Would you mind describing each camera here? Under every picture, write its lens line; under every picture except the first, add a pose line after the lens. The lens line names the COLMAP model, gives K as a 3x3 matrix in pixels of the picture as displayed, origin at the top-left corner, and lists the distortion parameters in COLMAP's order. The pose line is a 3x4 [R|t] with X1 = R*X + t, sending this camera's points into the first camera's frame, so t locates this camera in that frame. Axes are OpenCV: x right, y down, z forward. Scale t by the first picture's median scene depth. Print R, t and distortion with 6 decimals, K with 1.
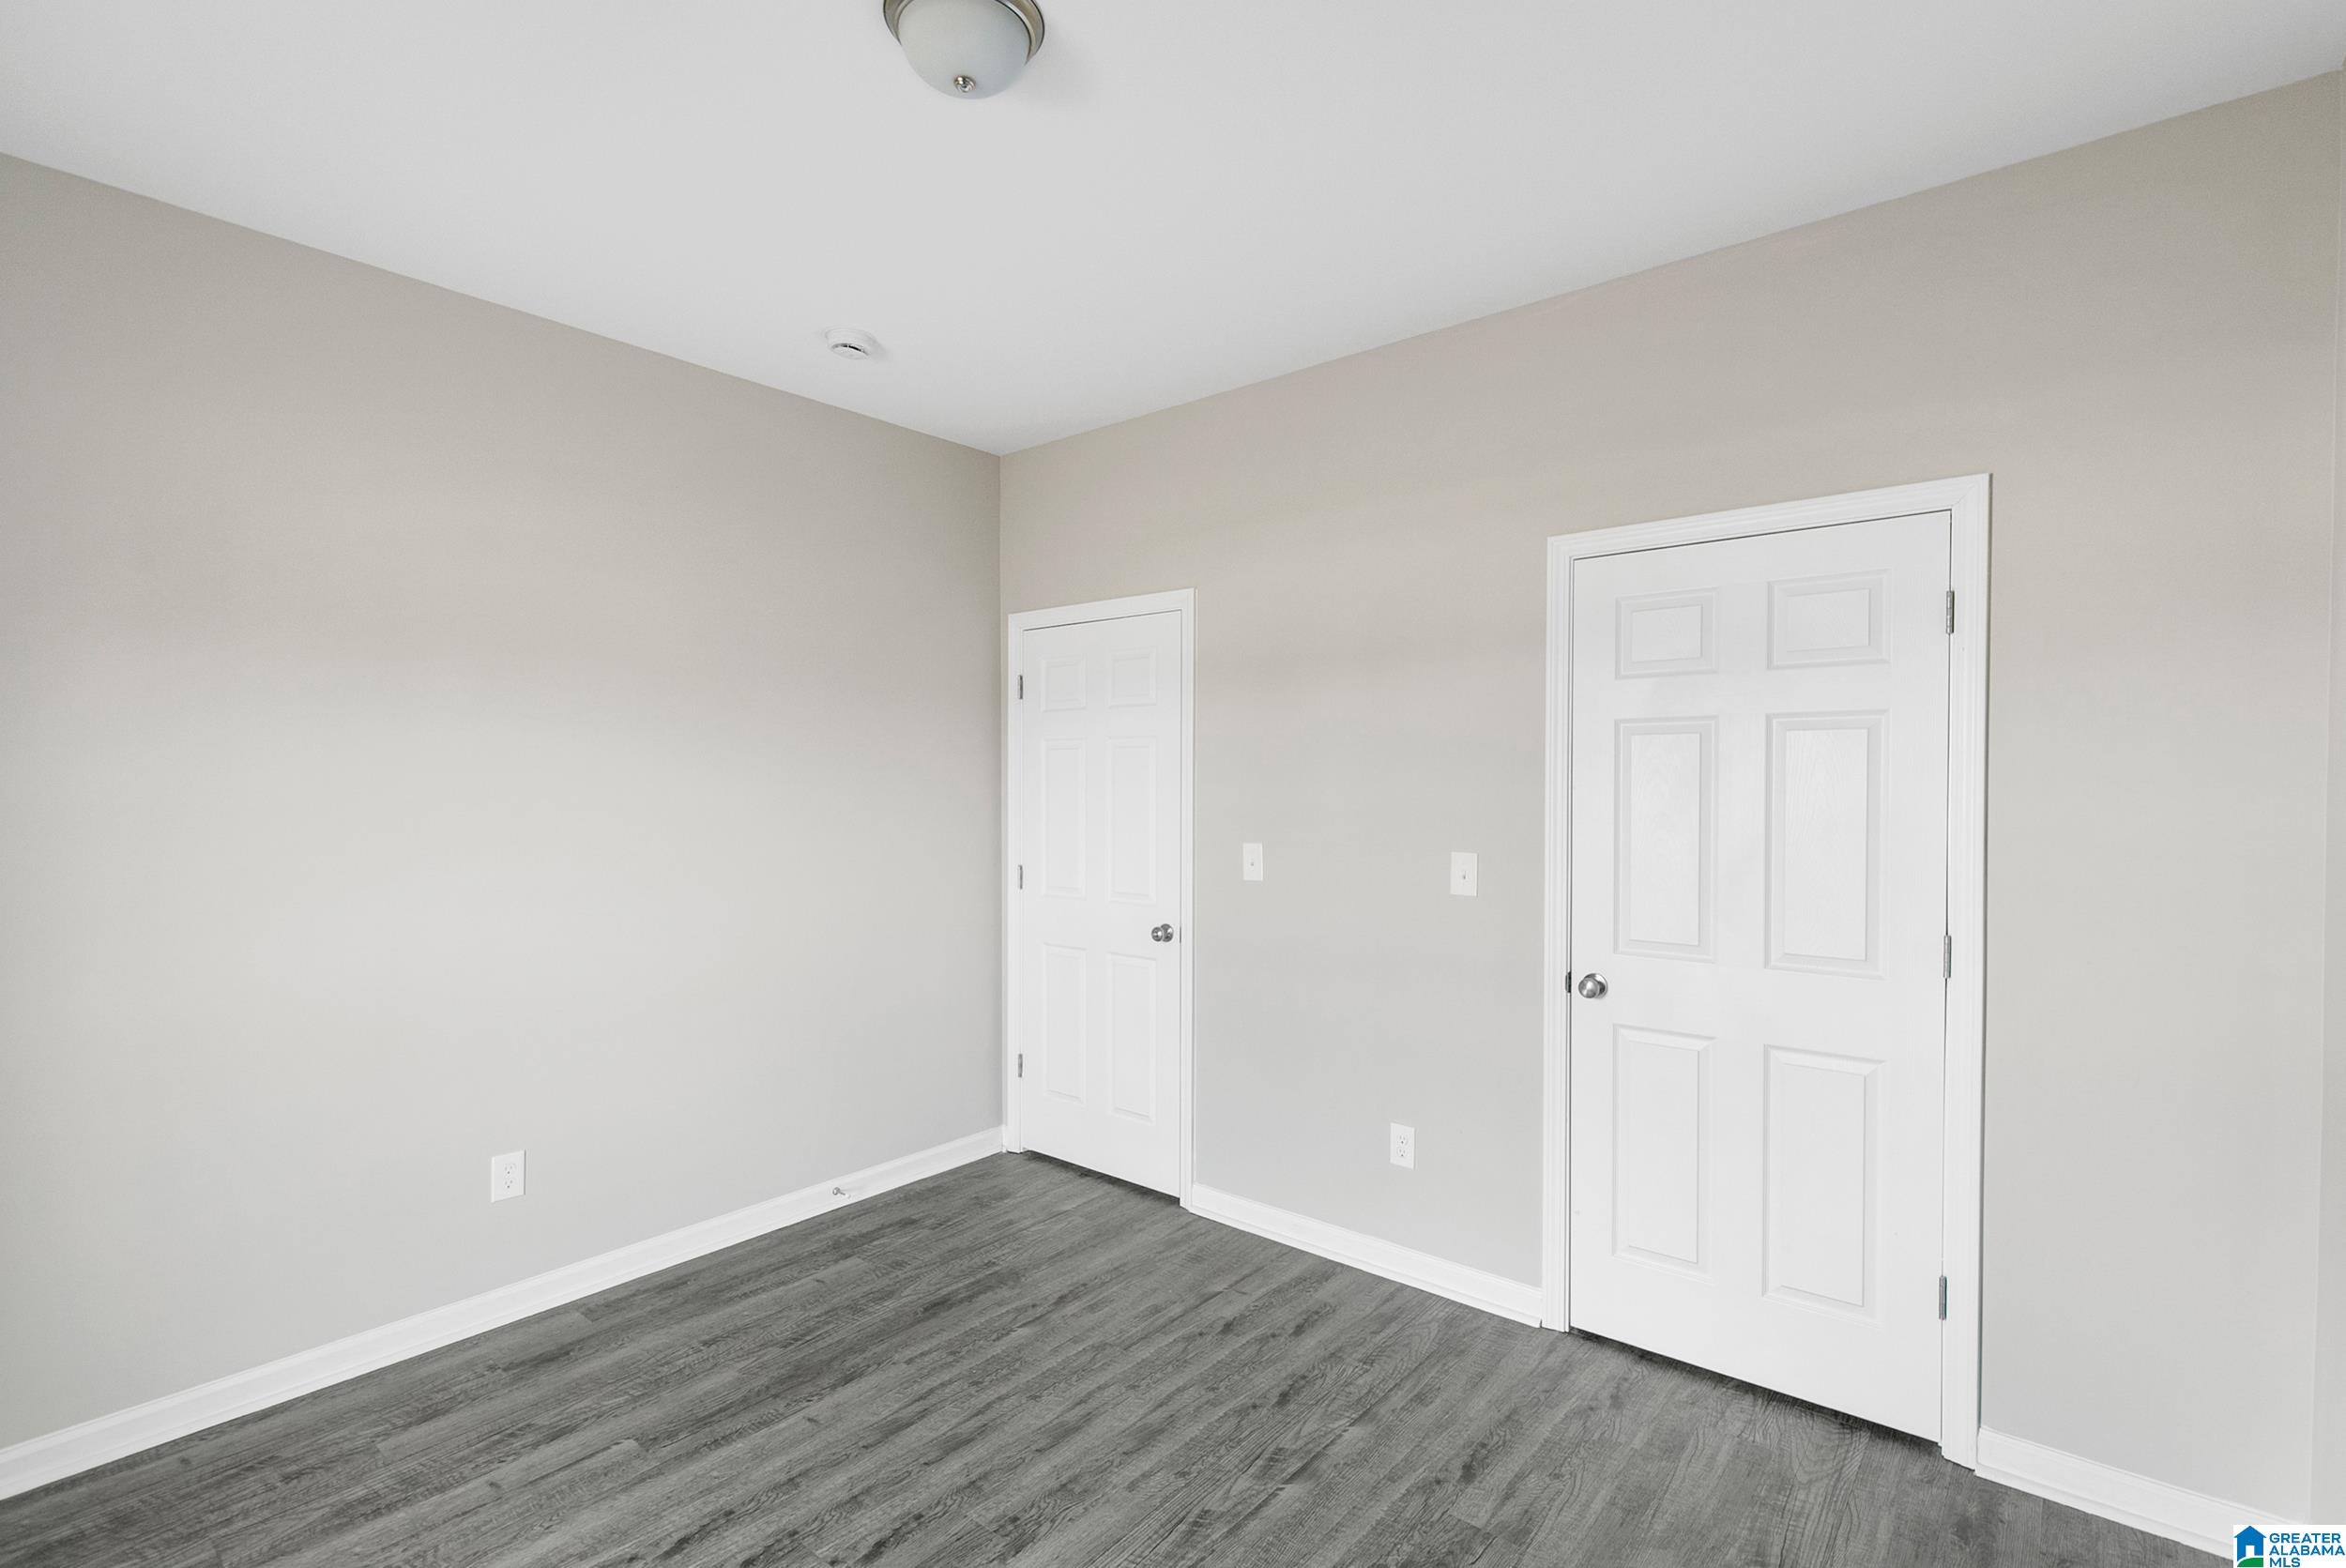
lens RADIAL K [[1069.9, 0, 1182.0], [0, 1069.9, 792.9], [0, 0, 1]] dist [0.011059, -0.000568]
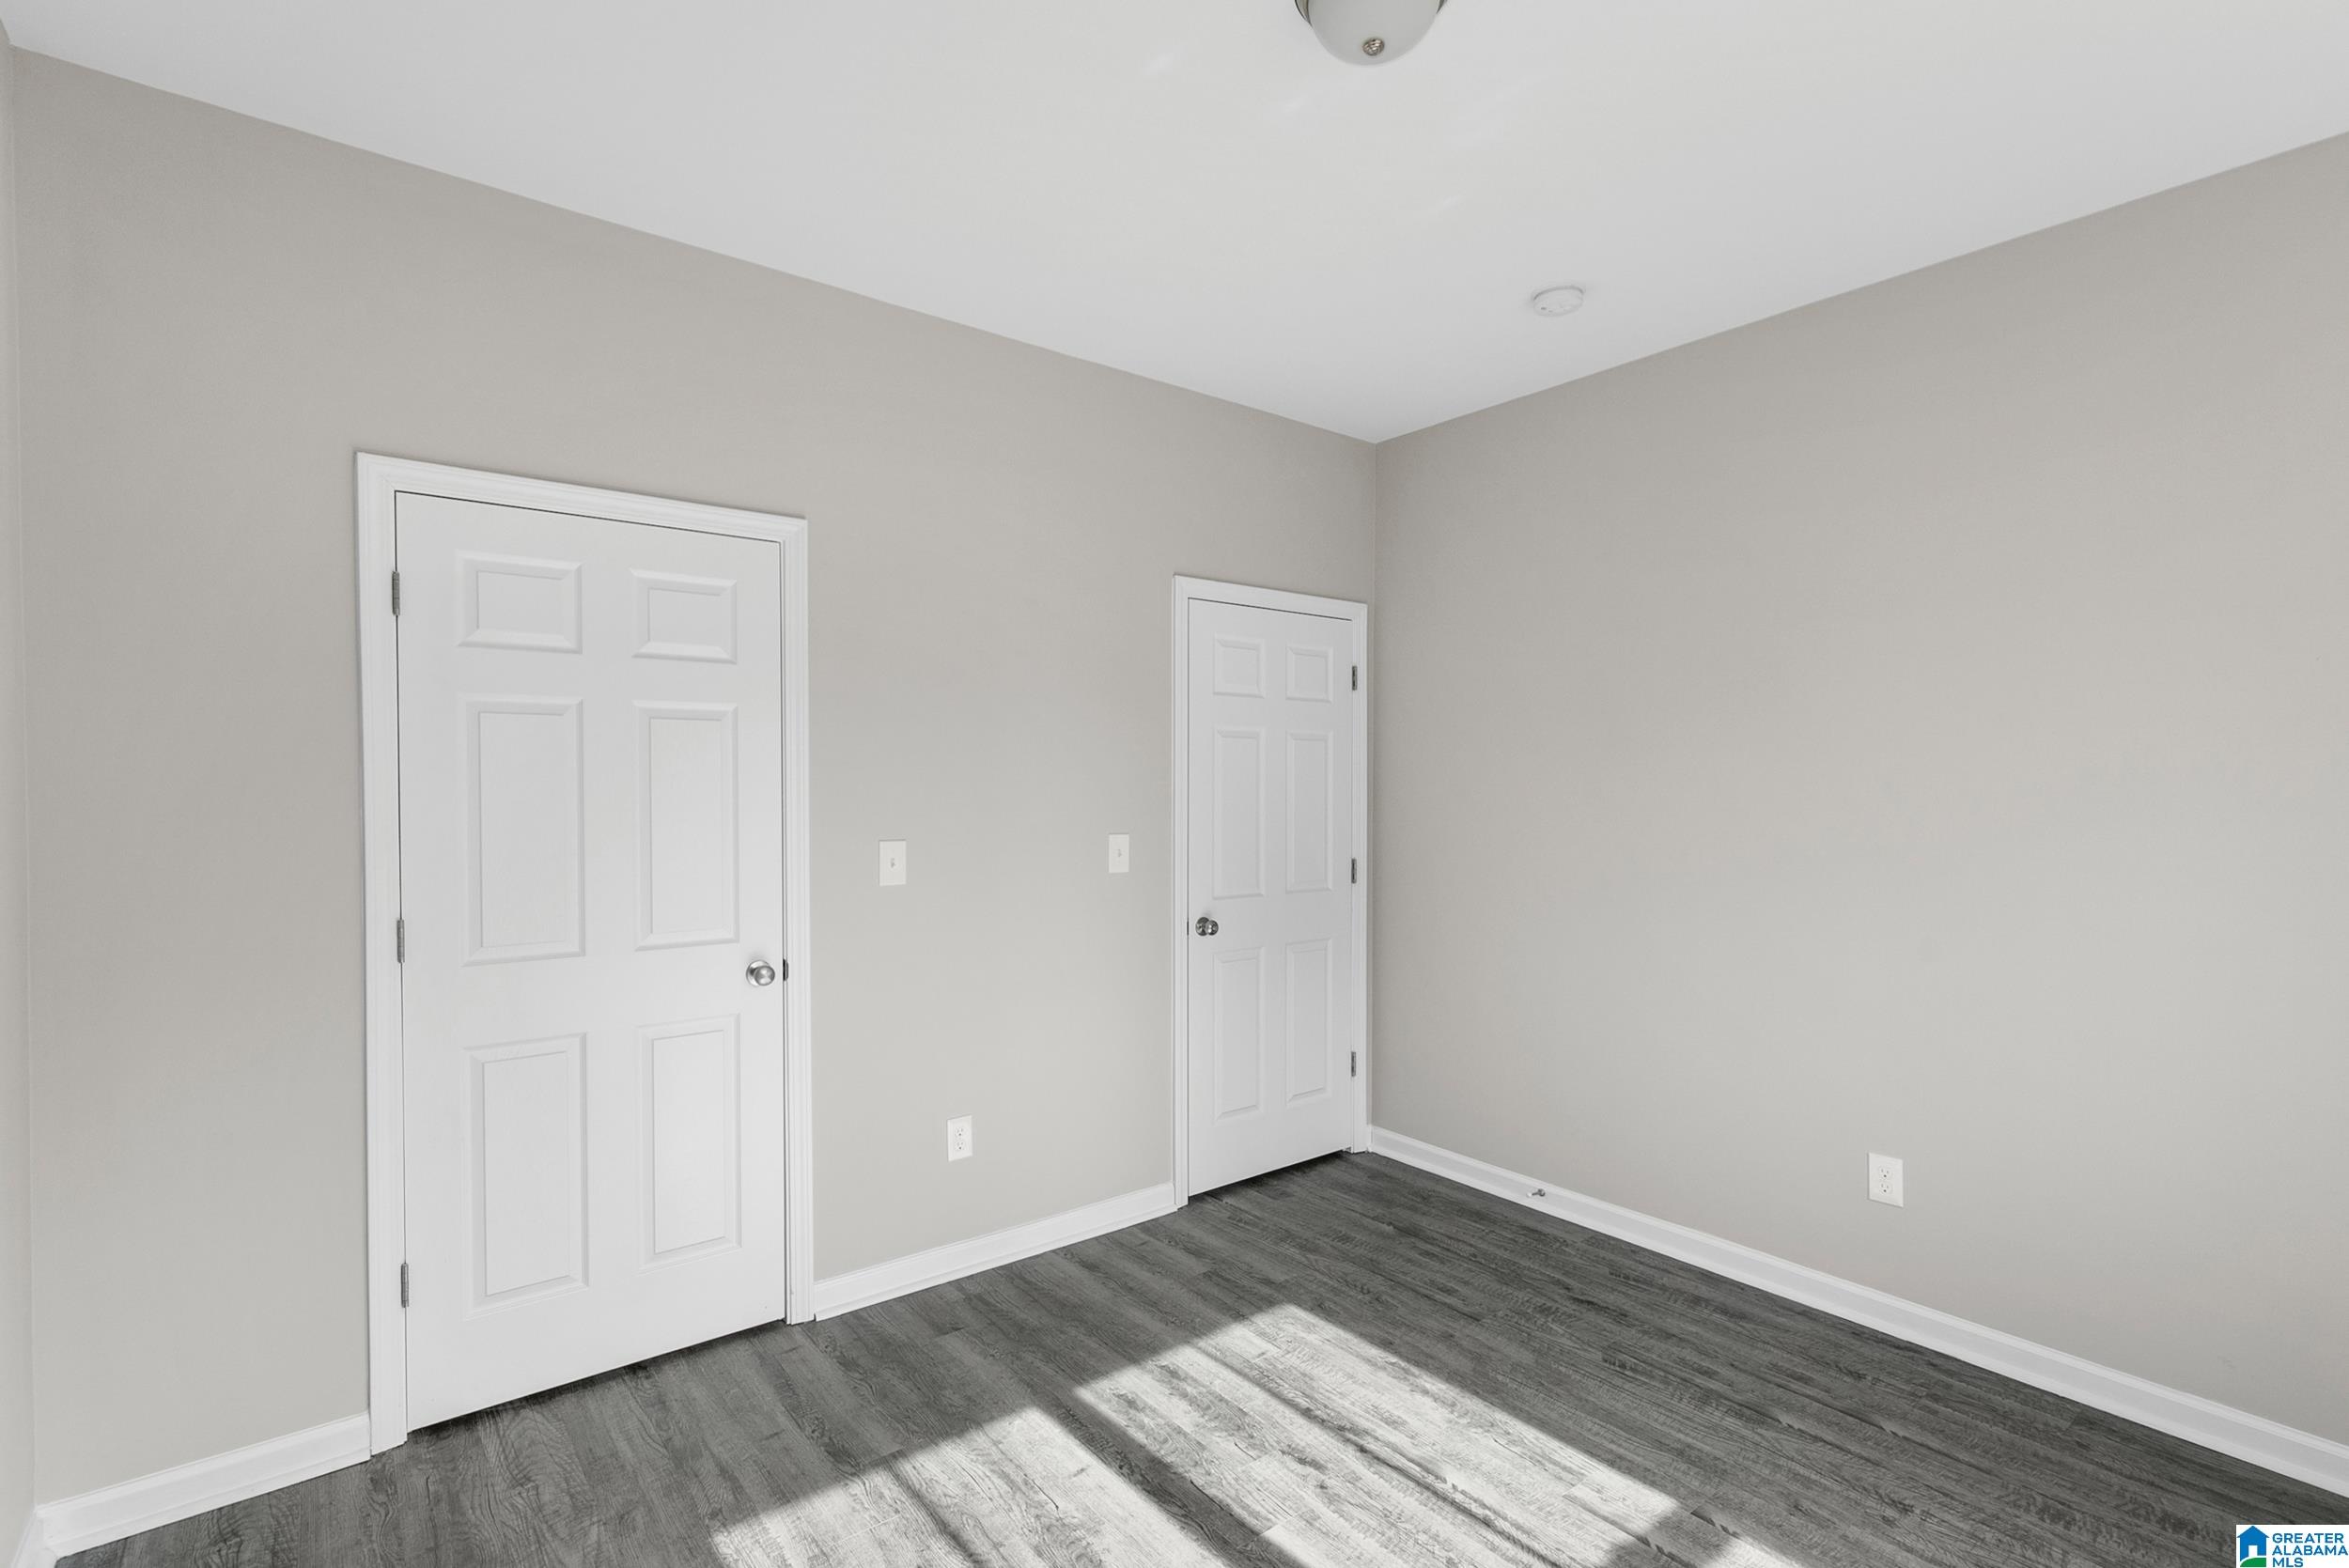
lens RADIAL K [[1071.2, 0, 1183.5], [0, 1071.2, 792.9], [0, 0, 1]] dist [0.011059, -0.000568]
pose [[0.222746, -0.016202, 0.974742, -0.691283], [0.000247, 0.999863, 0.016563, -0.005661], [-0.974876, -0.003448, 0.222720, 0.568005]]
